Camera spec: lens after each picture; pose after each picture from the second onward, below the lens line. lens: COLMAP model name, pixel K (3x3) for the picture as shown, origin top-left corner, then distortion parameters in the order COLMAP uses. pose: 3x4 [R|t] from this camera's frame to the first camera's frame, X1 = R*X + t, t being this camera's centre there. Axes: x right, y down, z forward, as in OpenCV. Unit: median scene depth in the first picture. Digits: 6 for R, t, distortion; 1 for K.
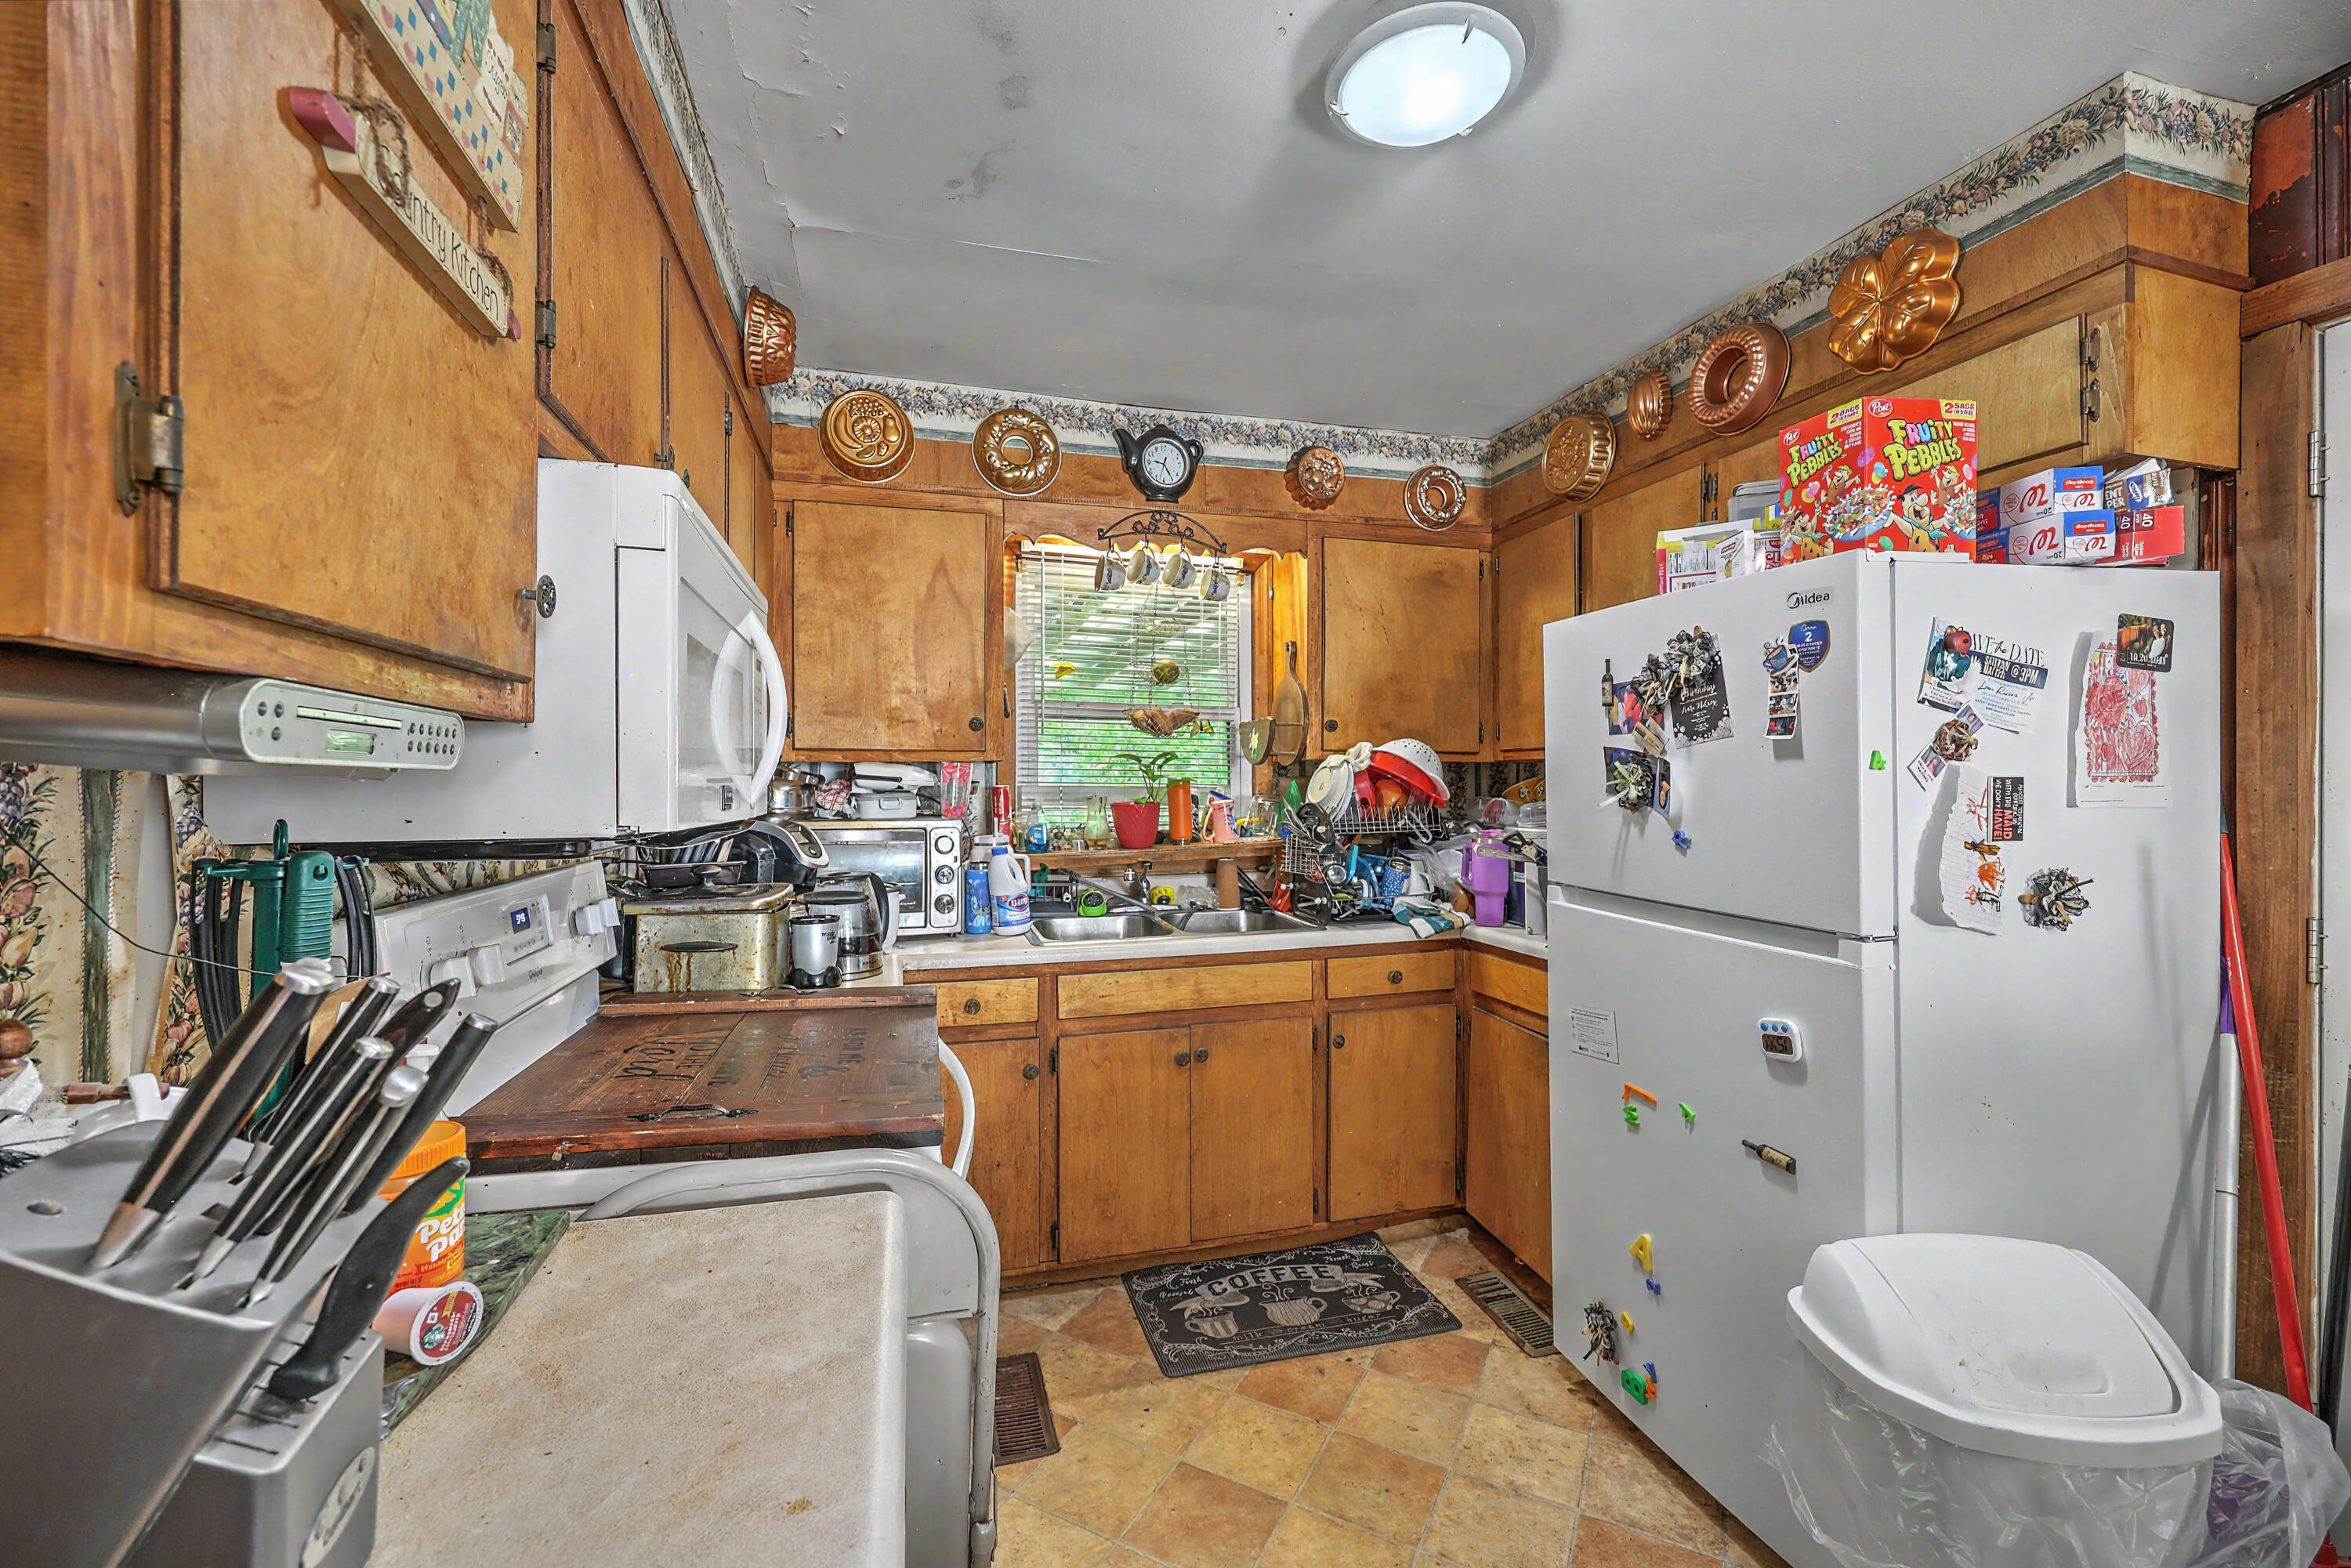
lens RADIAL K [[933.9, 0, 1175.5], [0, 933.9, 784.0], [0, 0, 1]] dist [0.000078, -0.000032]
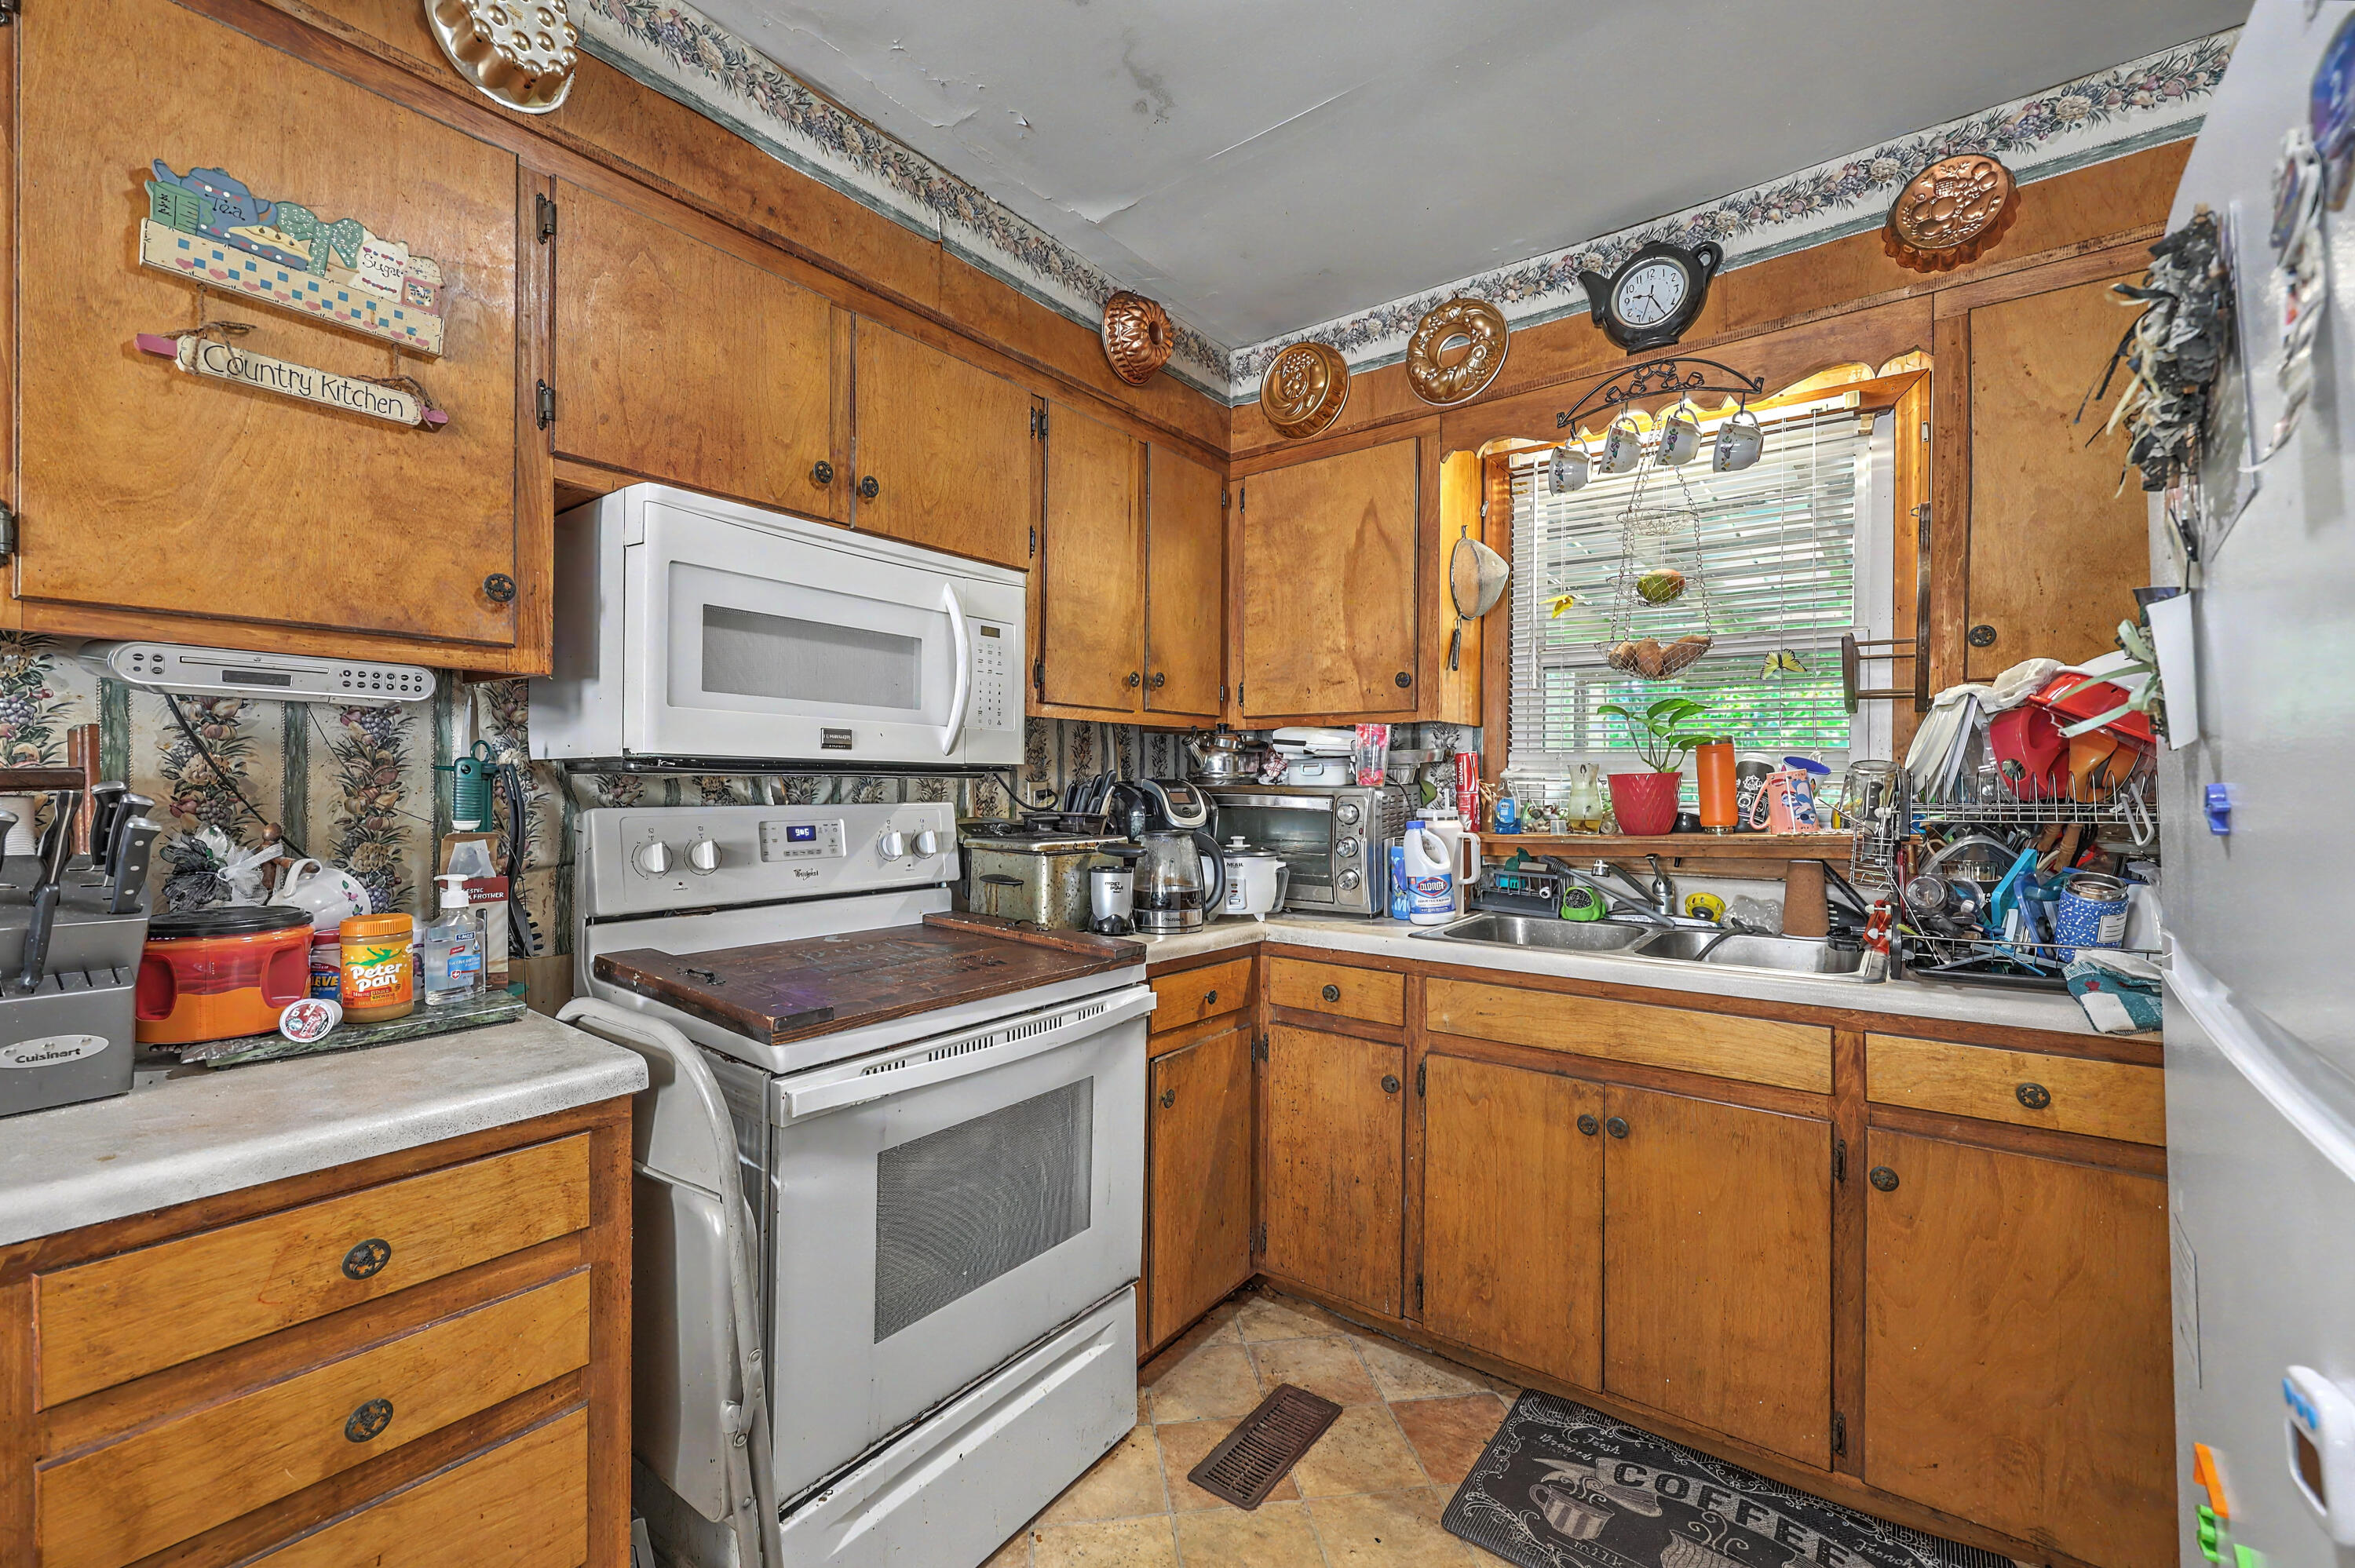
lens RADIAL K [[959.7, 0, 1180.0], [0, 959.7, 780.9], [0, 0, 1]] dist [-0.000160, -0.000217]
pose [[0.606495, 0.002890, -0.795082, 0.381227], [-0.006109, 0.999981, -0.001026, 0.033213], [0.795063, 0.005480, 0.606502, 0.293876]]
